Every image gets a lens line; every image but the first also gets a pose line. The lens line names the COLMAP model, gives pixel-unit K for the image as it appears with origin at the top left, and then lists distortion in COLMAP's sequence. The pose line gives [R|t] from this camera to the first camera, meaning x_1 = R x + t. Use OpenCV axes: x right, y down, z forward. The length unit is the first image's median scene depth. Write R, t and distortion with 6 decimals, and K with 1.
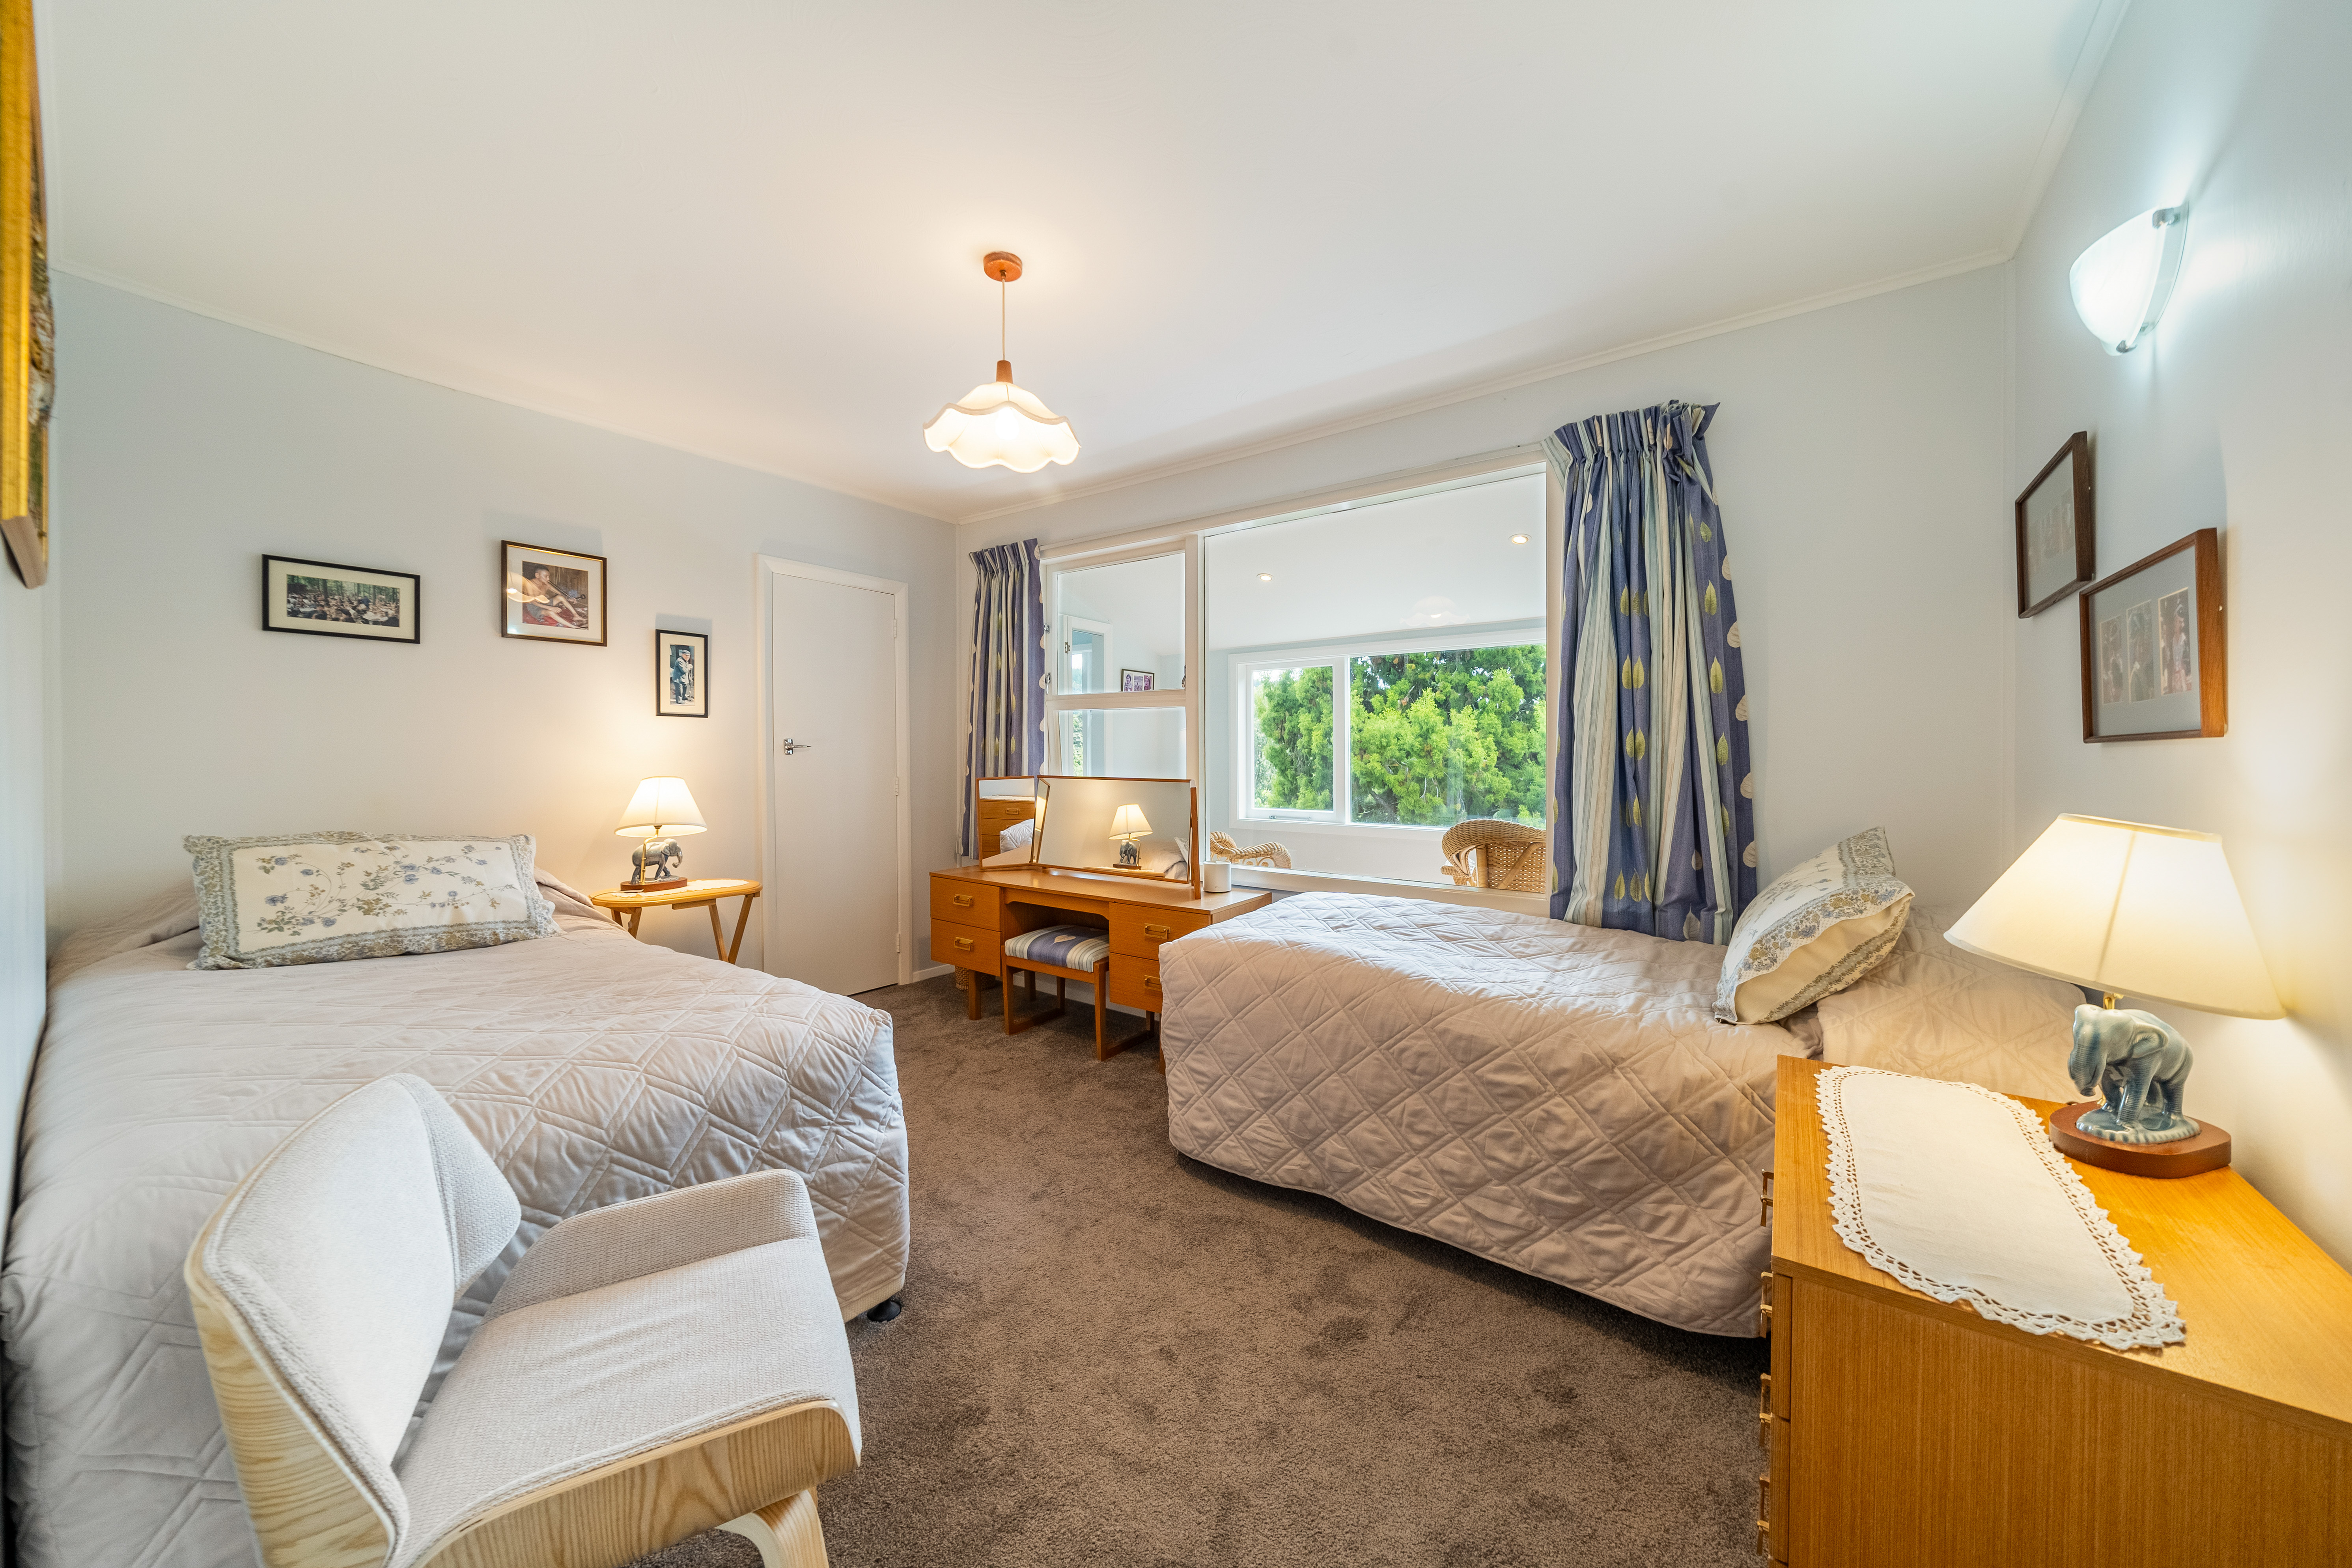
lens RADIAL K [[826.1, 0, 1164.0], [0, 826.1, 770.4], [0, 0, 1]] dist [-0.001845, -0.000273]
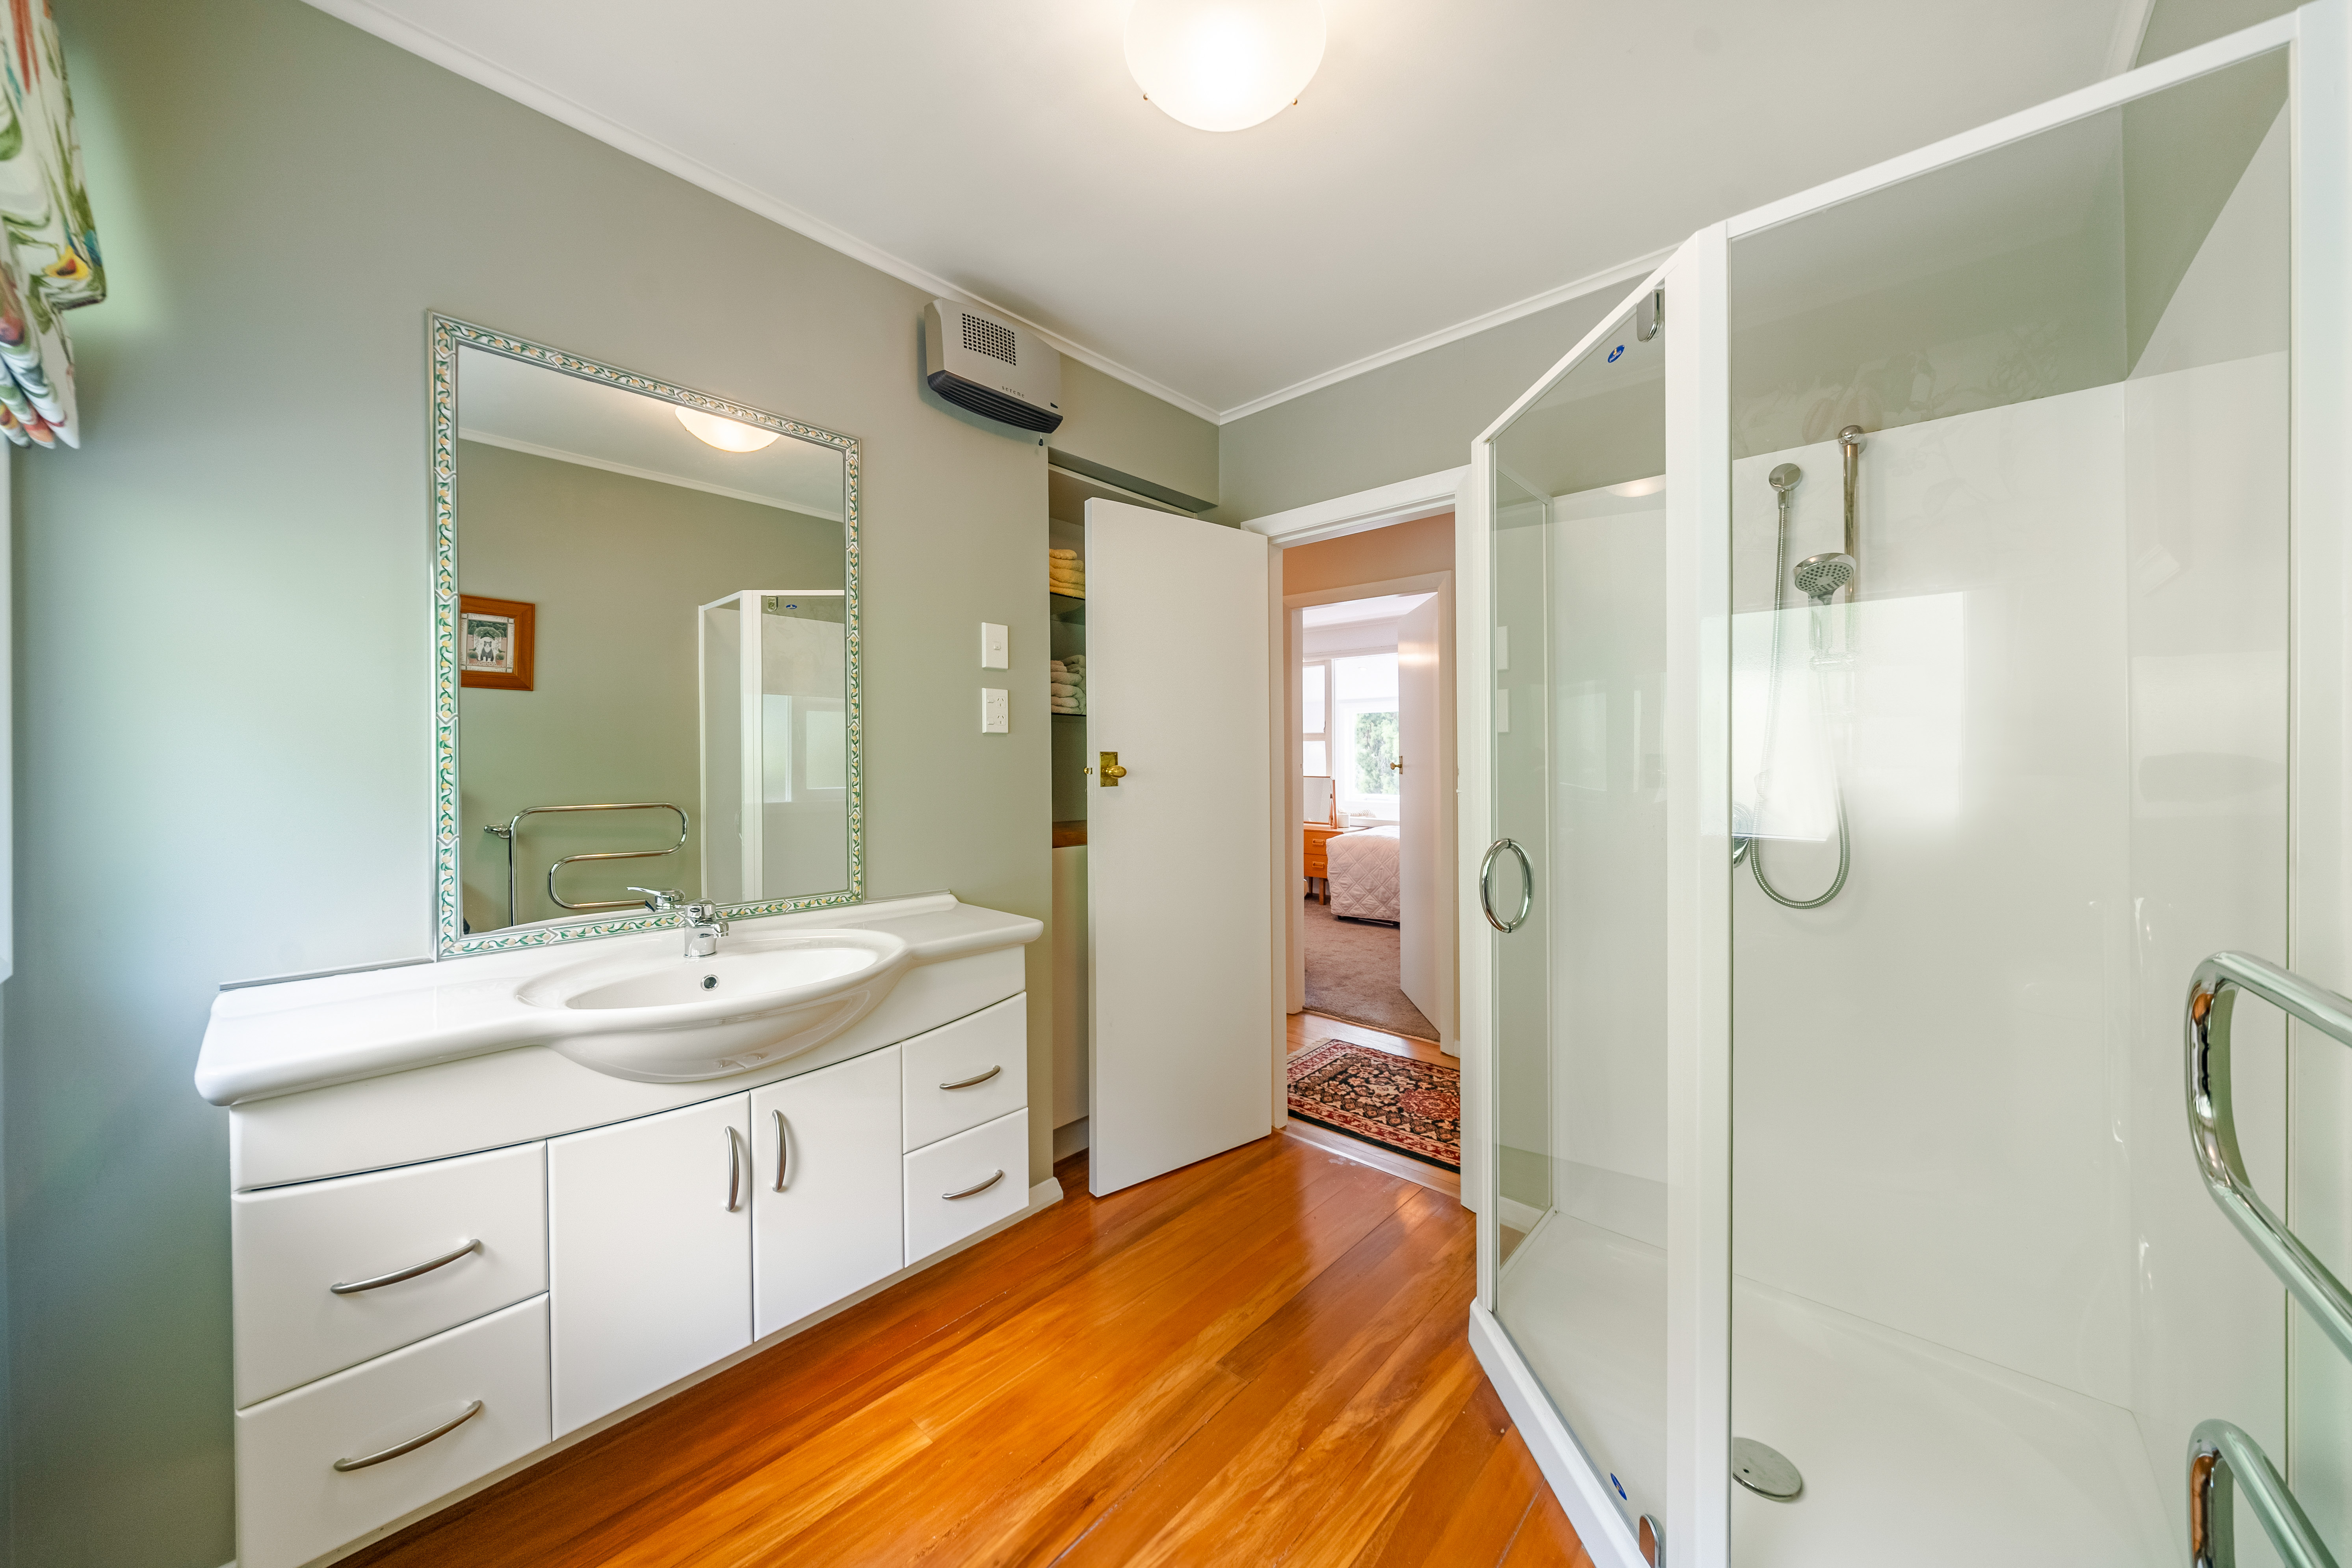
lens RADIAL K [[826.1, 0, 1164.0], [0, 826.1, 770.4], [0, 0, 1]] dist [-0.001845, -0.000273]
pose [[0.995243, -0.005072, -0.097289, -0.250322], [0.004573, 0.999975, -0.005351, 0.008758], [0.097314, 0.004880, 0.995242, -1.572860]]
